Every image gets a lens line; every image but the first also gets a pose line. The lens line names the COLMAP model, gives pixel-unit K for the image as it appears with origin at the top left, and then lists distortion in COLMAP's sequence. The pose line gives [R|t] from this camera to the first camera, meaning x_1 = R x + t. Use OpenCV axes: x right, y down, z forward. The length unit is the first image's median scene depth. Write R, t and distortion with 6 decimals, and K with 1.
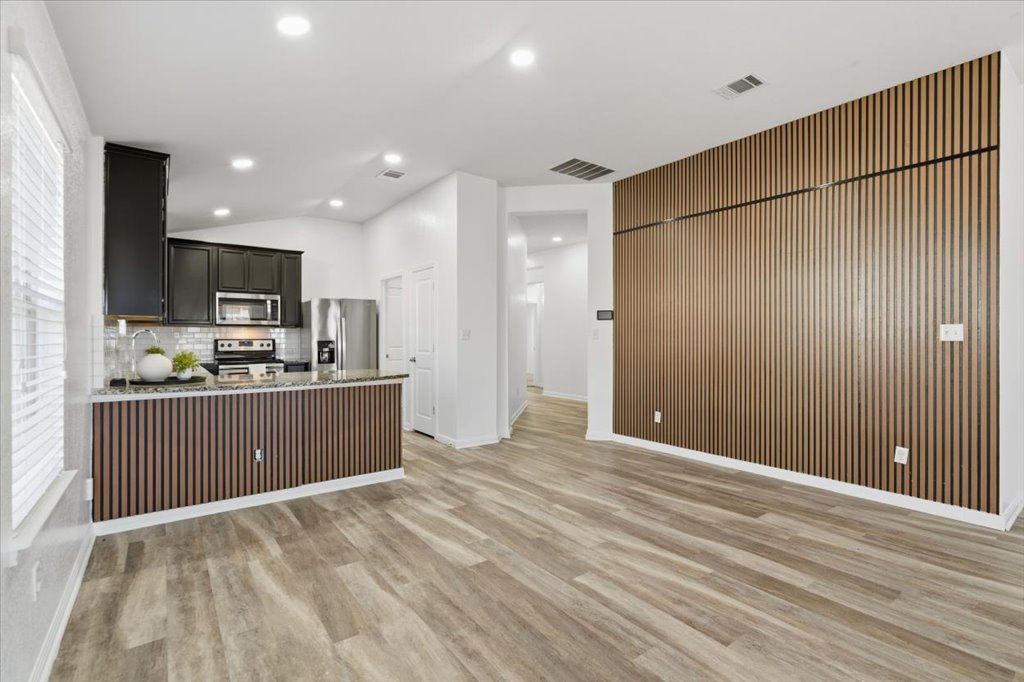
lens RADIAL K [[472.3, 0, 507.8], [0, 472.3, 335.9], [0, 0, 1]] dist [-0.003239, 0.001954]
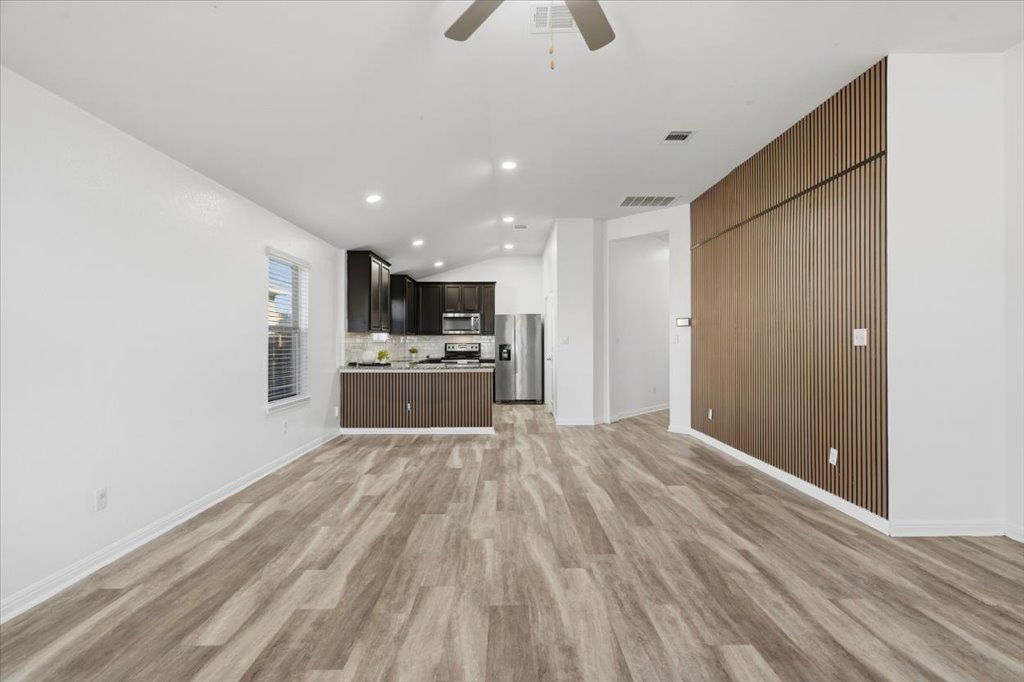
lens RADIAL K [[472.3, 0, 505.5], [0, 472.3, 337.4], [0, 0, 1]] dist [-0.003239, 0.001954]
pose [[0.804065, -0.006804, -0.594503, 0.827611], [0.003322, 0.999970, -0.006951, -0.002176], [0.594533, 0.003613, 0.804063, -0.239680]]
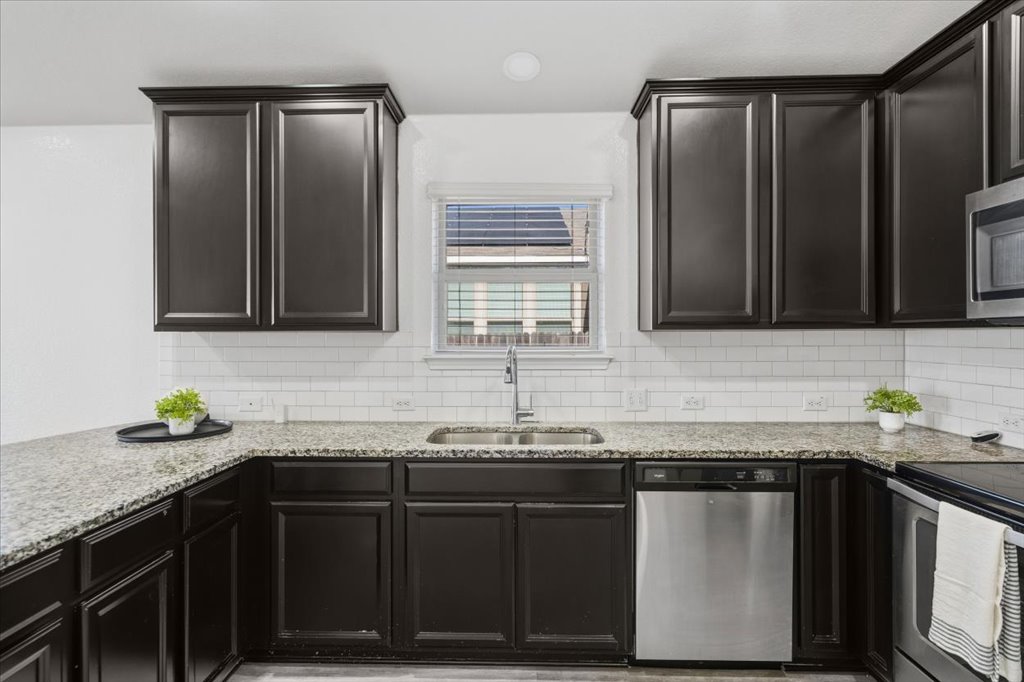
lens RADIAL K [[531.1, 0, 510.4], [0, 531.1, 333.4], [0, 0, 1]] dist [0.002698, 0.002153]
pose [[-0.617114, 0.001716, -0.786872, -0.401163], [0.006185, 0.999977, -0.002670, -0.030534], [0.786849, -0.006514, -0.617111, 1.676914]]
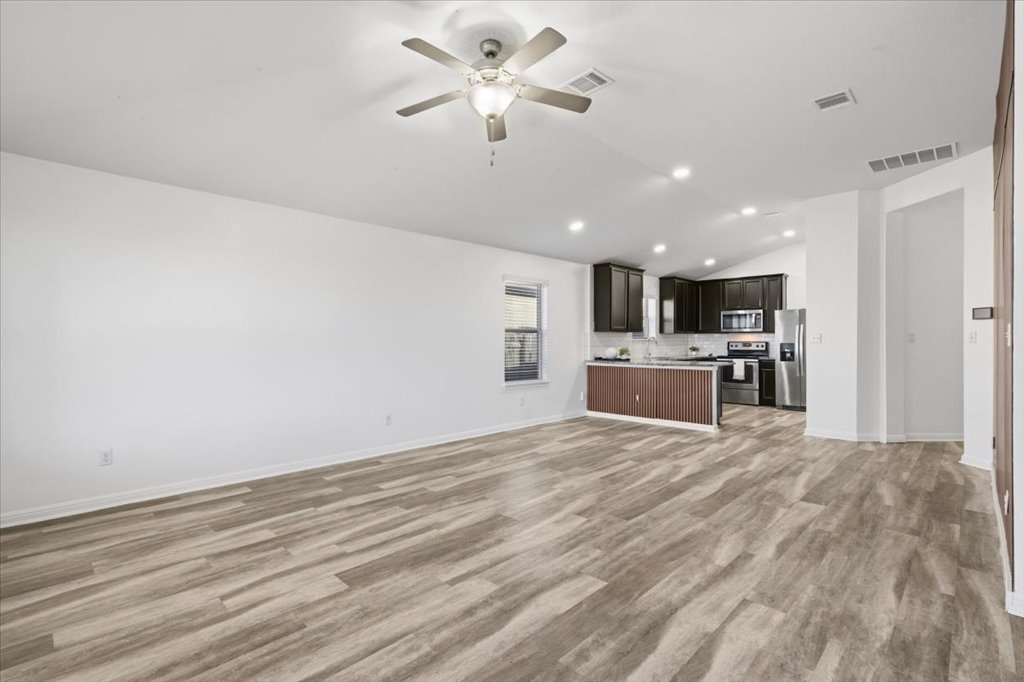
lens RADIAL K [[472.3, 0, 501.8], [0, 472.3, 340.3], [0, 0, 1]] dist [-0.003239, 0.001954]
pose [[0.145585, 0.000311, -0.989346, 1.371903], [0.004140, 0.999991, 0.000923, -0.003712], [0.989337, -0.004230, 0.145582, 0.110052]]
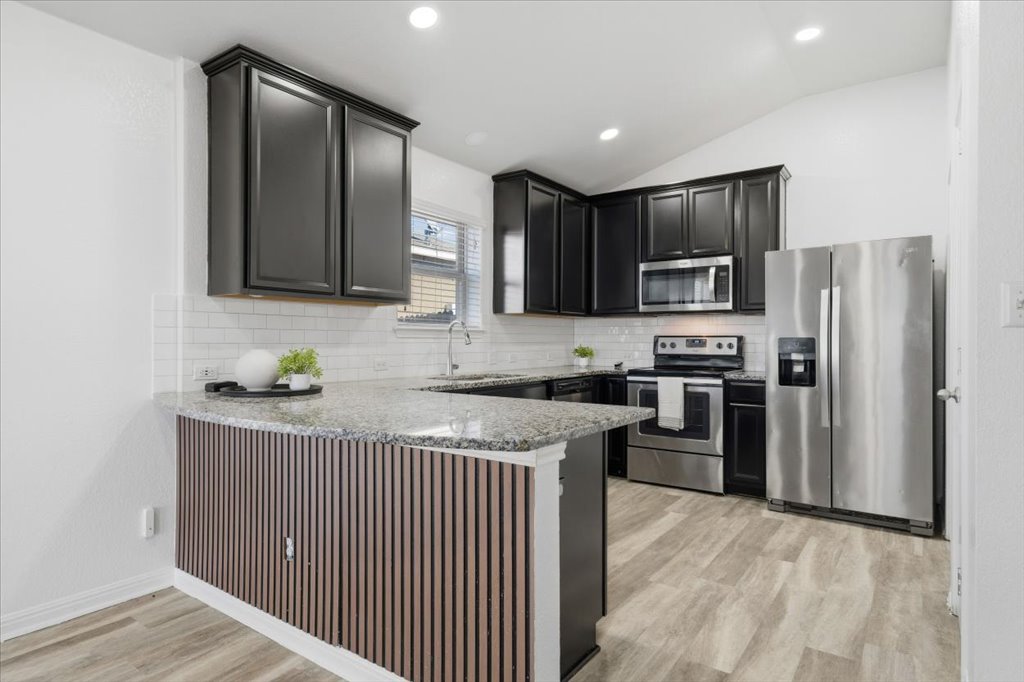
lens RADIAL K [[571.6, 0, 506.0], [0, 571.6, 343.2], [0, 0, 1]] dist [0.010036, -0.003858]
pose [[0.301641, 0.006463, -0.953400, 0.138569], [0.000054, 0.999977, 0.006795, 0.021128], [0.953421, -0.002101, 0.301634, 0.997296]]
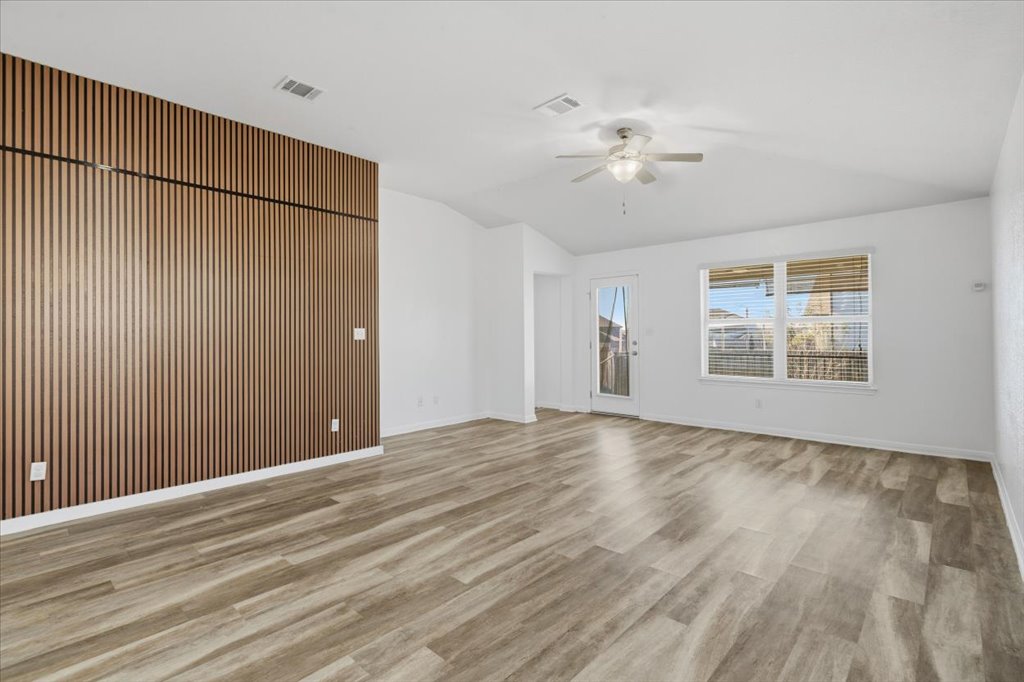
lens RADIAL K [[472.3, 0, 509.4], [0, 472.3, 335.3], [0, 0, 1]] dist [-0.003239, 0.001954]
pose [[-0.185262, 0.004154, 0.982680, -0.557867], [0.007502, 0.999968, -0.002813, 0.002724], [-0.982660, 0.006851, -0.185287, 0.722655]]
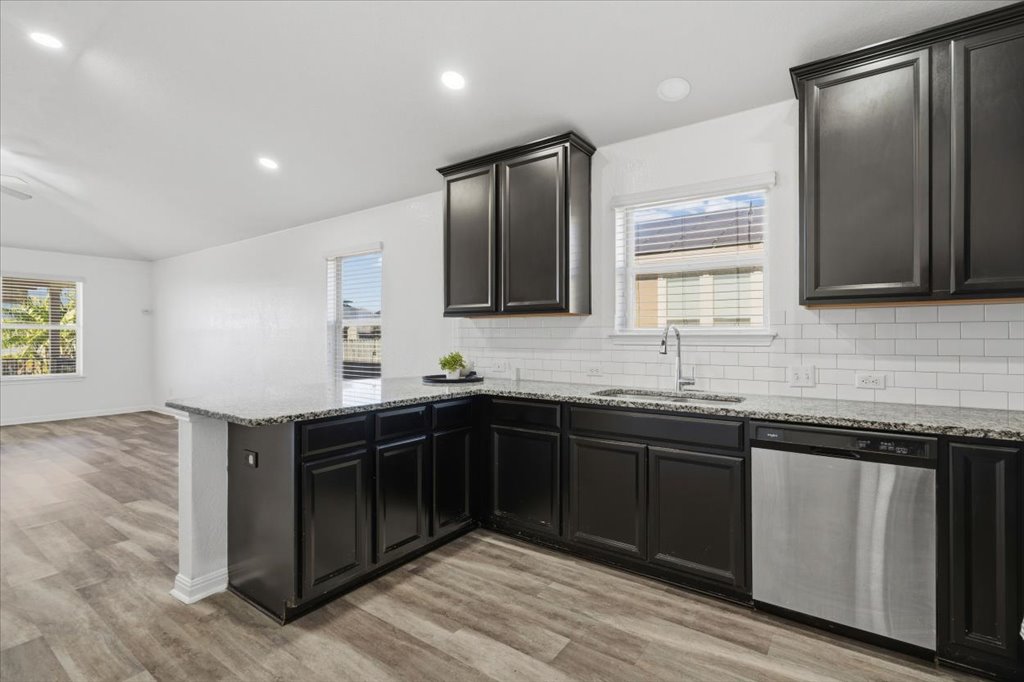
lens RADIAL K [[488.8, 0, 505.4], [0, 488.8, 334.3], [0, 0, 1]] dist [0.004607, -0.000061]
pose [[-0.954414, 0.000223, -0.298488, -0.476062], [0.002841, 0.999961, -0.008337, 0.006386], [0.298474, -0.008805, -0.954377, 1.902224]]
